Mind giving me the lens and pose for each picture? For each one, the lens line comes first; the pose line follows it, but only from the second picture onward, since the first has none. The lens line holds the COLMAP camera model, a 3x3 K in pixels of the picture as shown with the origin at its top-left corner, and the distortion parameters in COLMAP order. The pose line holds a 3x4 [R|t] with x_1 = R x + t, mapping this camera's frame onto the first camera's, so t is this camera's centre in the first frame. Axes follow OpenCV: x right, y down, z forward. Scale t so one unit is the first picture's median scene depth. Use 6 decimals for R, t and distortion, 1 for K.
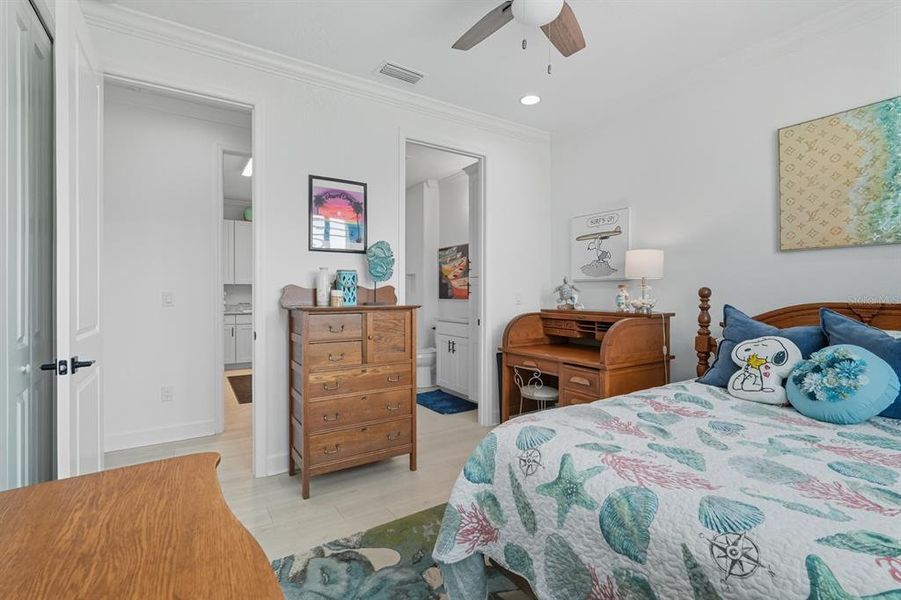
lens RADIAL K [[402.2, 0, 455.1], [0, 402.2, 293.8], [0, 0, 1]] dist [-0.009495, 0.000372]
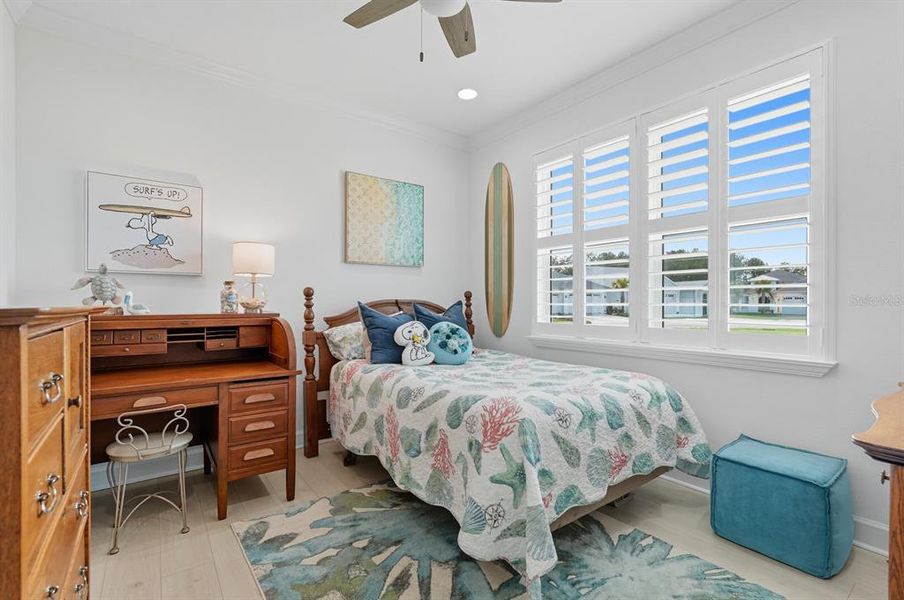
lens RADIAL K [[406.3, 0, 434.7], [0, 406.3, 301.9], [0, 0, 1]] dist [-0.002856, -0.000110]
pose [[-0.020222, 0.000222, 0.999795, -0.511288], [0.000608, 1.000000, -0.000210, 0.024640], [-0.999795, 0.000604, -0.020222, 0.673160]]
